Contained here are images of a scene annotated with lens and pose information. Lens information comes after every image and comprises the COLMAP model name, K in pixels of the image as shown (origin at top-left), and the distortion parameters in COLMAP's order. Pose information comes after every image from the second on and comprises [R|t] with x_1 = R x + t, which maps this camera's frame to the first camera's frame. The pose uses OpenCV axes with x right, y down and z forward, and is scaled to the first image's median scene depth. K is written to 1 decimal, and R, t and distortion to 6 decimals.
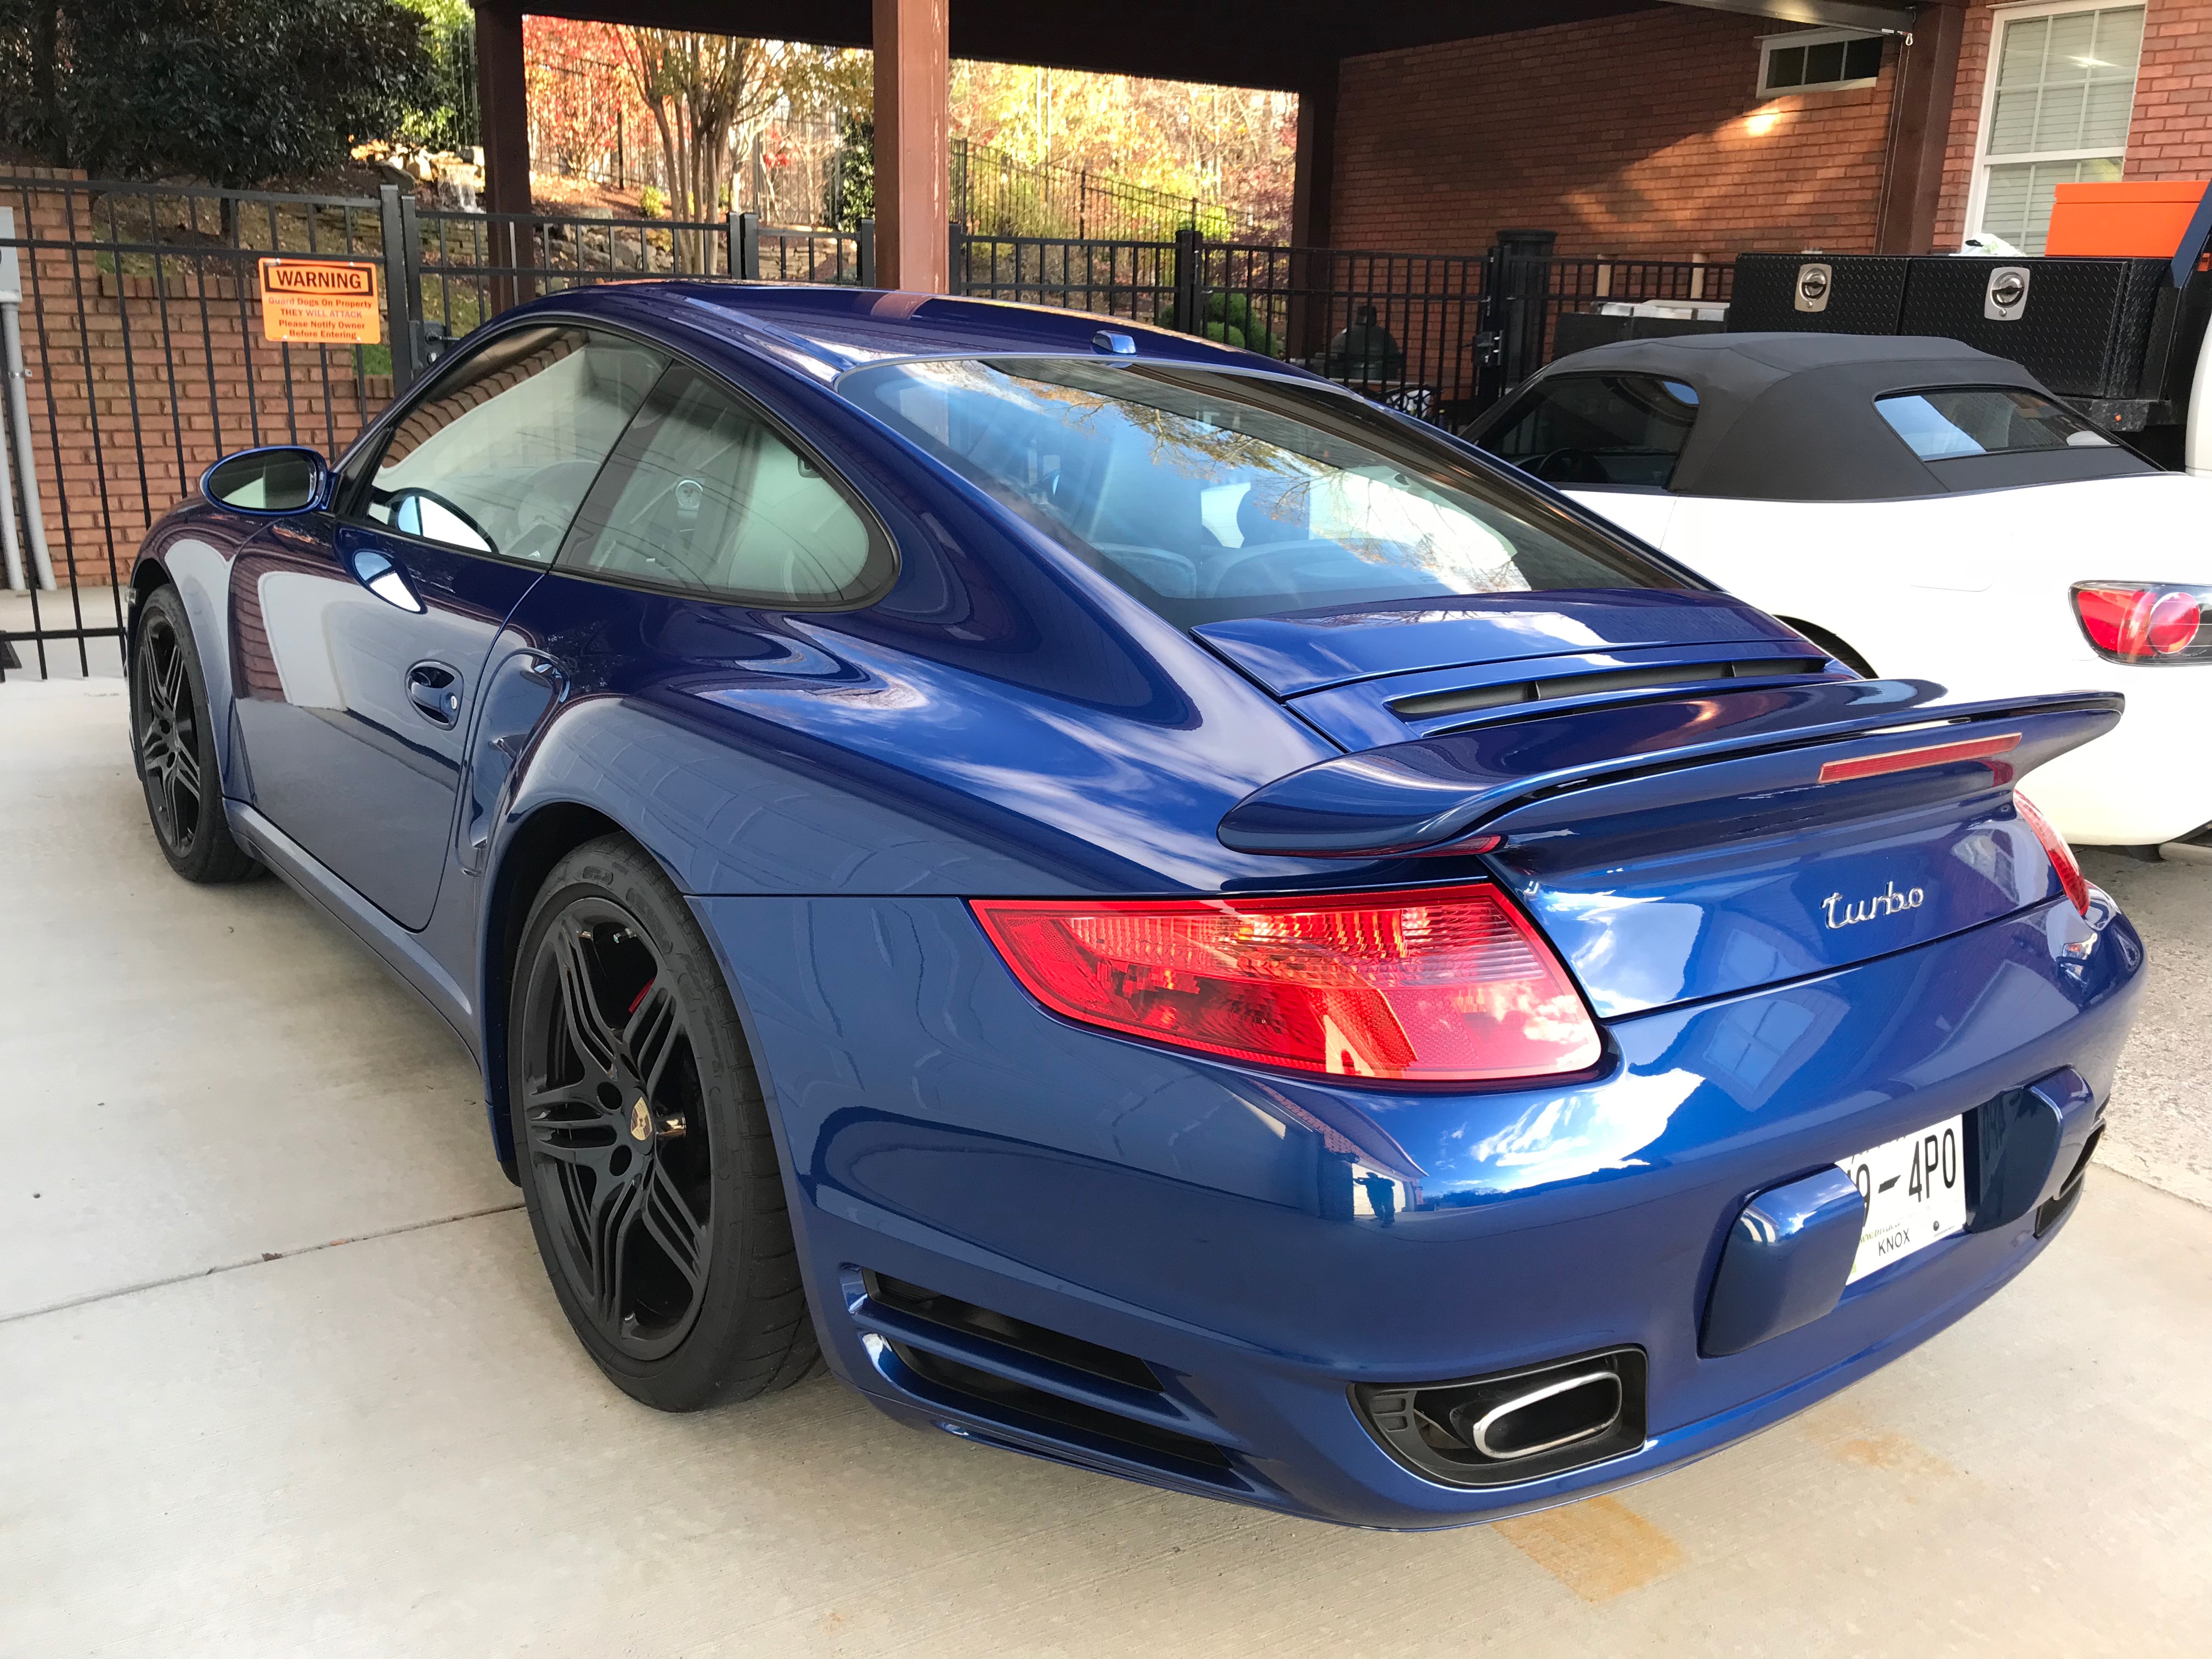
lens RADIAL K [[1807.9, 0, 1108.7], [0, 1807.9, 829.0], [0, 0, 1]] dist [0.007669, 0.005736]
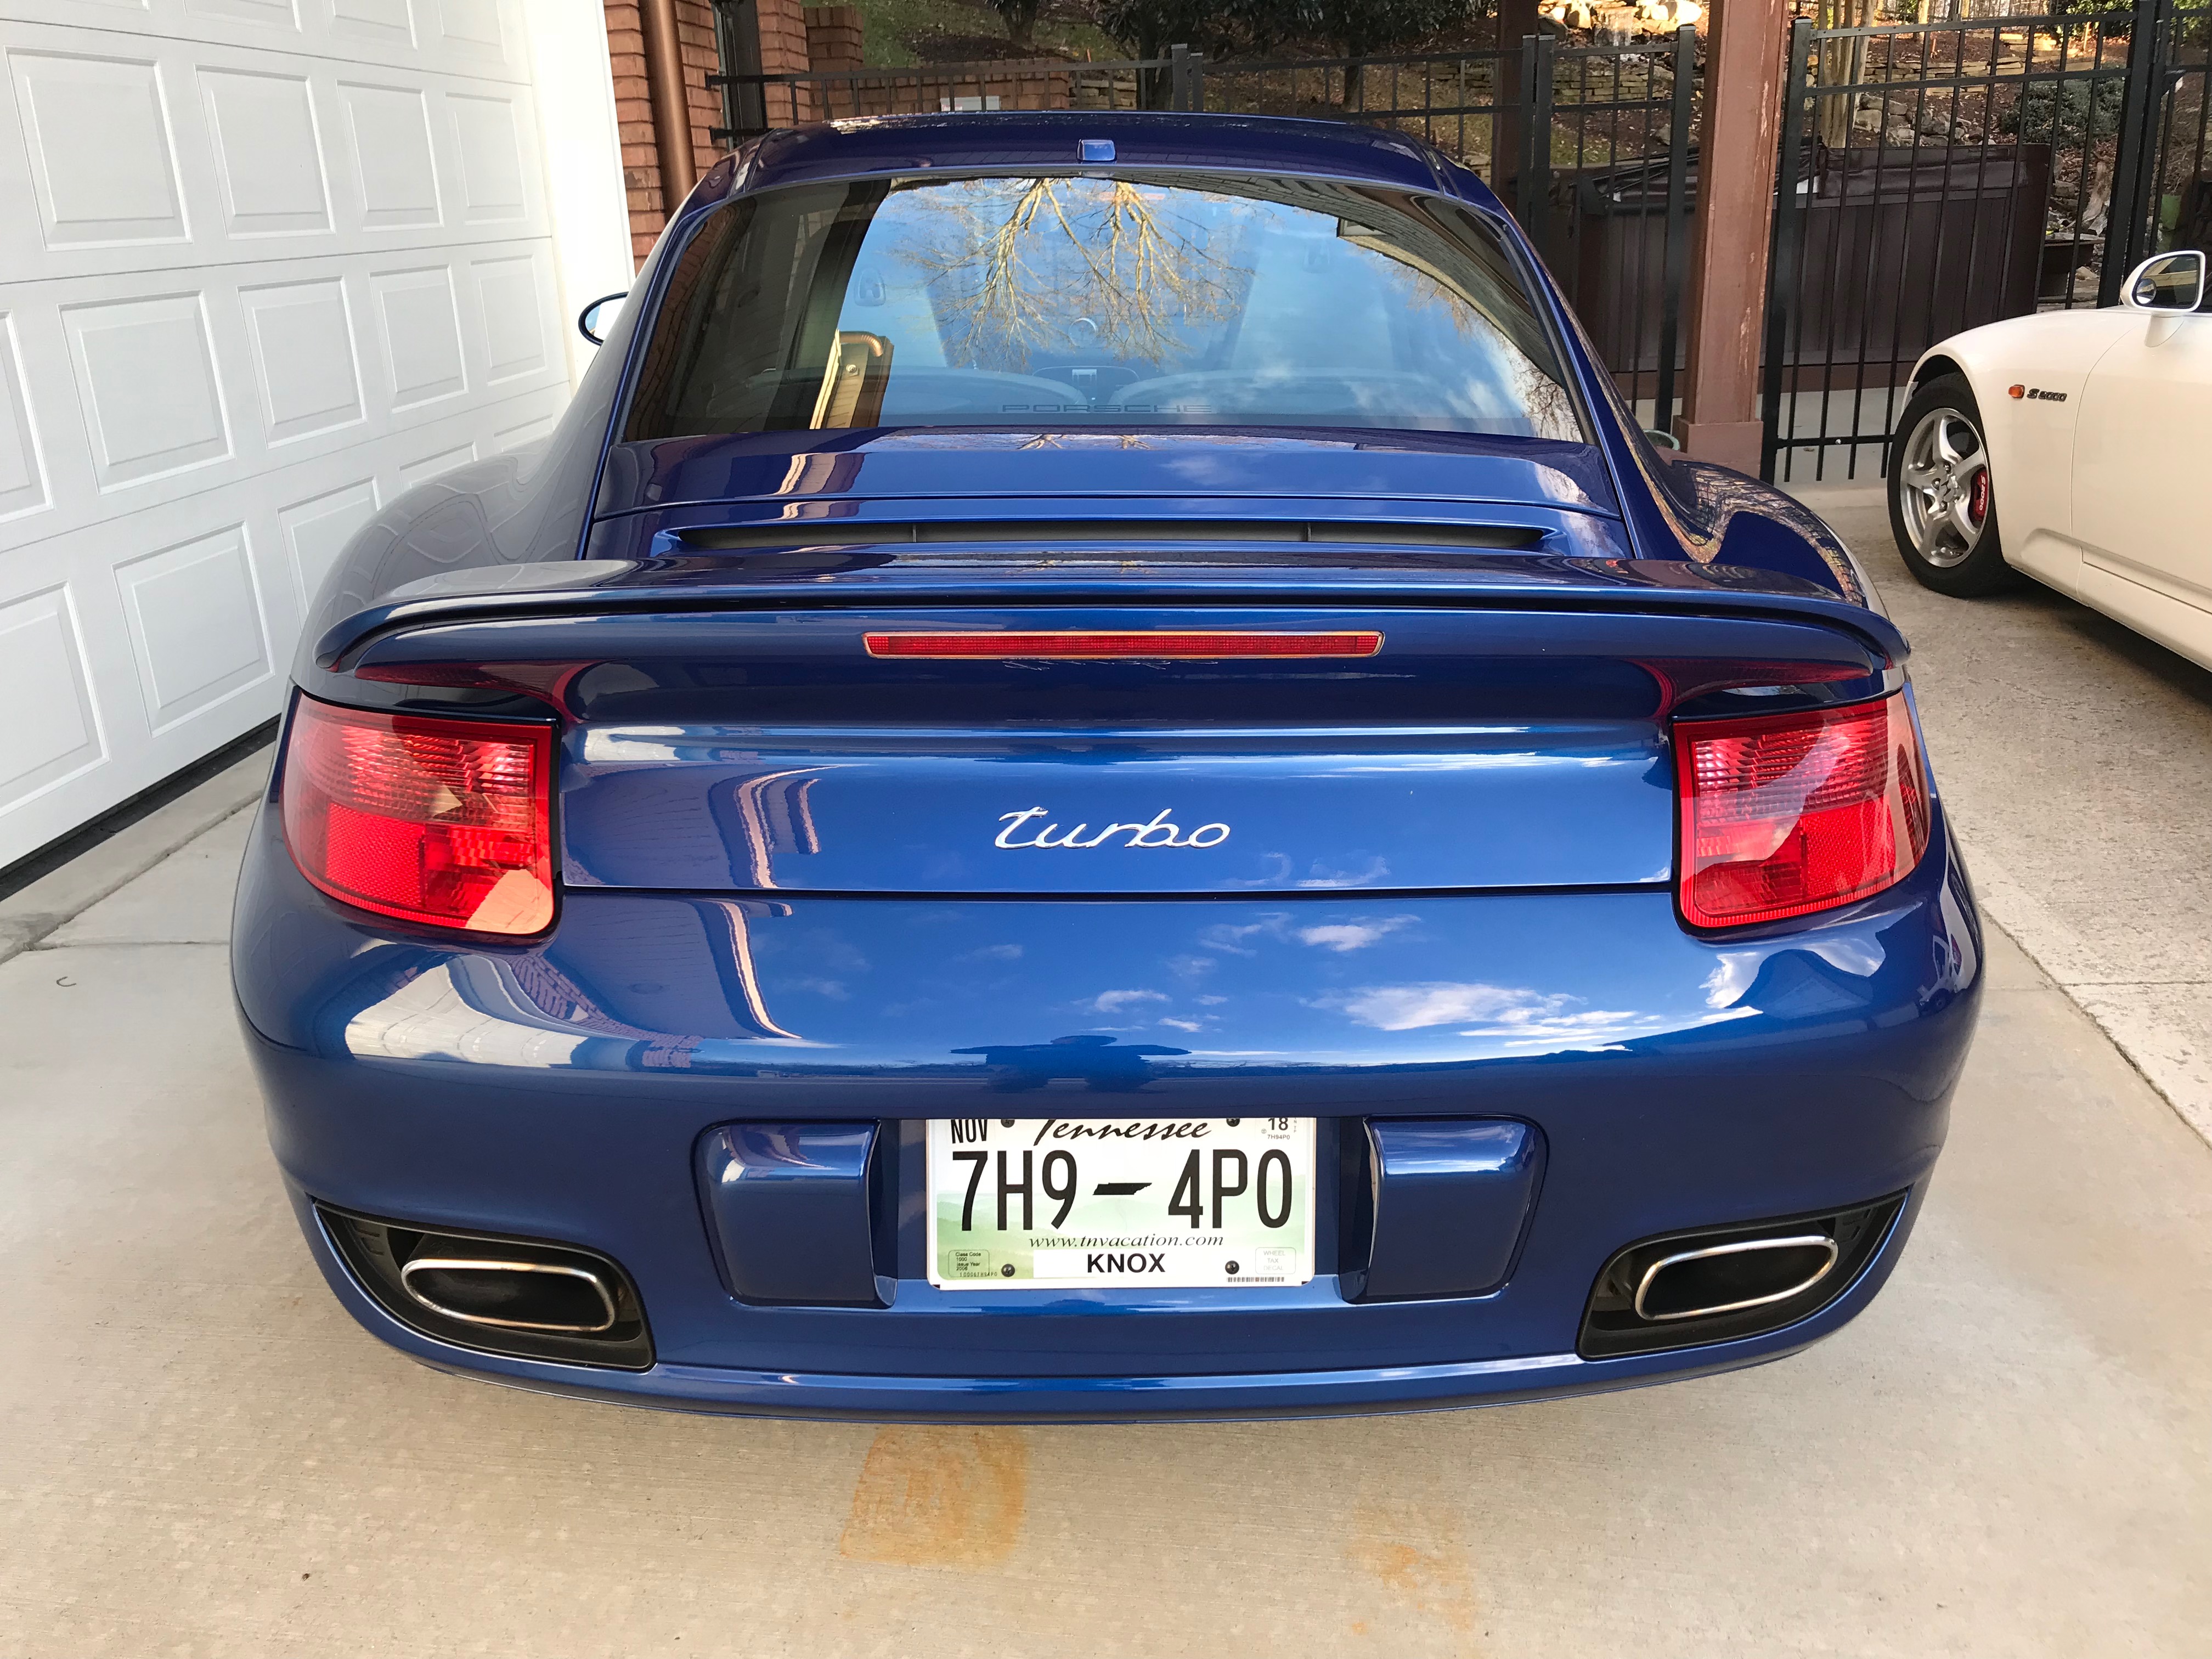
lens RADIAL K [[1807.9, 0, 1105.8], [0, 1807.9, 825.6], [0, 0, 1]] dist [0.007669, 0.005736]
pose [[0.793080, 0.152066, -0.589831, 0.836669], [-0.108243, 0.988108, 0.109206, -0.043030], [0.599423, -0.022764, 0.800109, 0.360657]]
